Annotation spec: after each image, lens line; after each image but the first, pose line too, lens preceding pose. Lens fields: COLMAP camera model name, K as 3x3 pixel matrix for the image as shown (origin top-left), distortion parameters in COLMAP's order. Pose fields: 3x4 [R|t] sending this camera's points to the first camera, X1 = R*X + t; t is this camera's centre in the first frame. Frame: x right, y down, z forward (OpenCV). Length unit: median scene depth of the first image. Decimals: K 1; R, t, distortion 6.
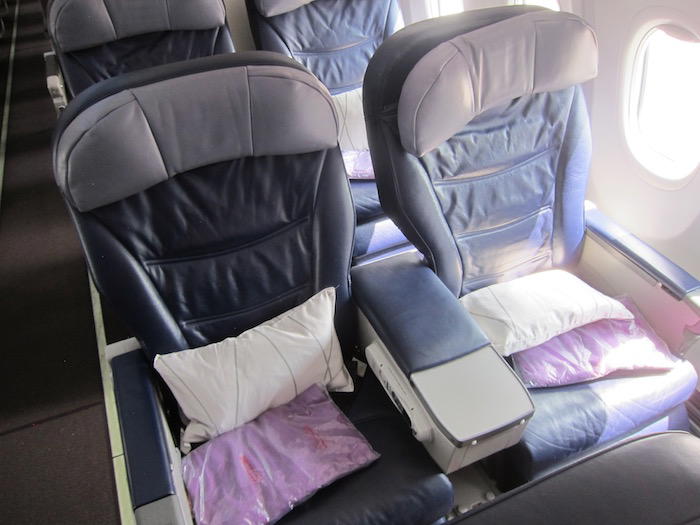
lens RADIAL K [[600.3, 0, 350.0], [0, 600.3, 262.5], [0, 0, 1]] dist [-0.088637, 0.002779]
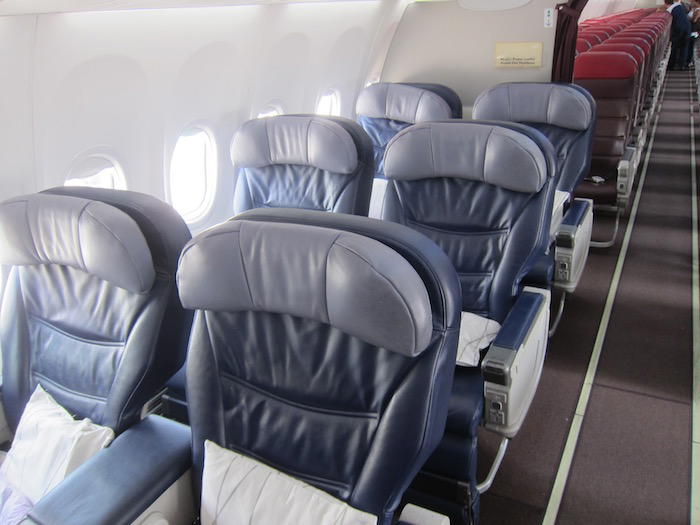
lens RADIAL K [[581.5, 0, 386.9], [0, 581.5, 251.2], [0, 0, 1]] dist [-0.007698, 0.001091]
pose [[0.654751, 0.285956, -0.699665, -0.151884], [-0.445171, 0.893979, -0.051221, 0.475529], [0.610839, 0.345008, 0.712633, -0.551553]]
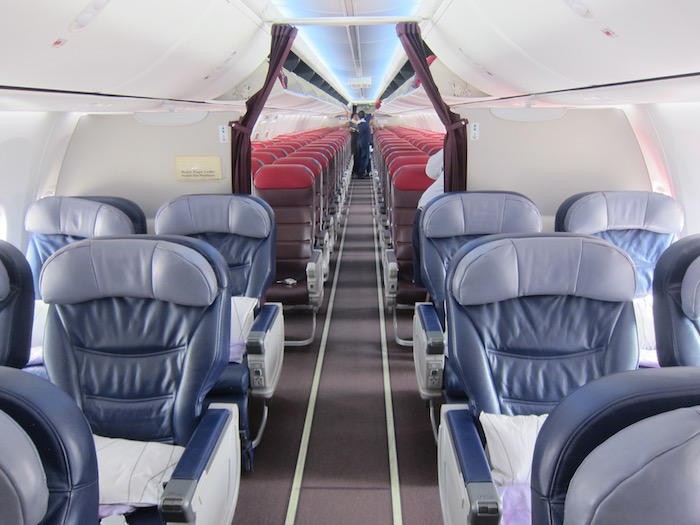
lens RADIAL K [[572.6, 0, 350.0], [0, 572.6, 262.5], [0, 0, 1]] dist [0.000081, -0.000611]
pose [[0.903901, 0.119640, -0.410669, -0.081874], [-0.273895, 0.899334, -0.340852, 0.376377], [0.328549, 0.420577, 0.845678, -0.433777]]
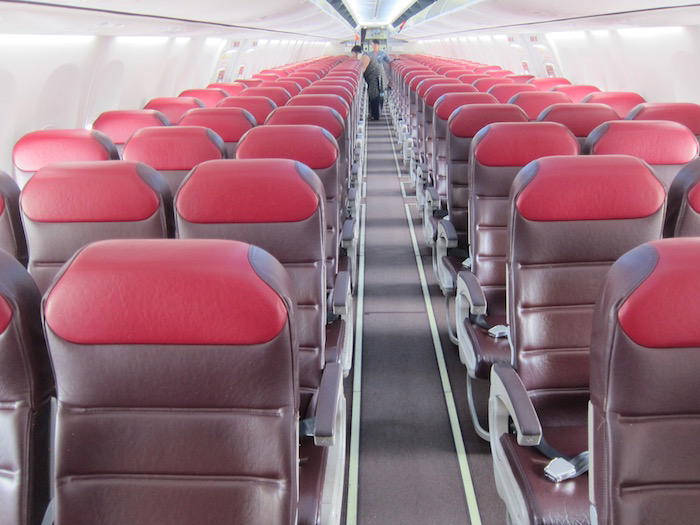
lens RADIAL K [[572.6, 0, 350.0], [0, 572.6, 262.5], [0, 0, 1]] dist [0.000081, -0.000611]
pose [[0.901846, 0.164294, -0.399601, -1.337168], [-0.273005, 0.933541, -0.232316, -1.049309], [0.334876, 0.318606, 0.886763, 1.430078]]
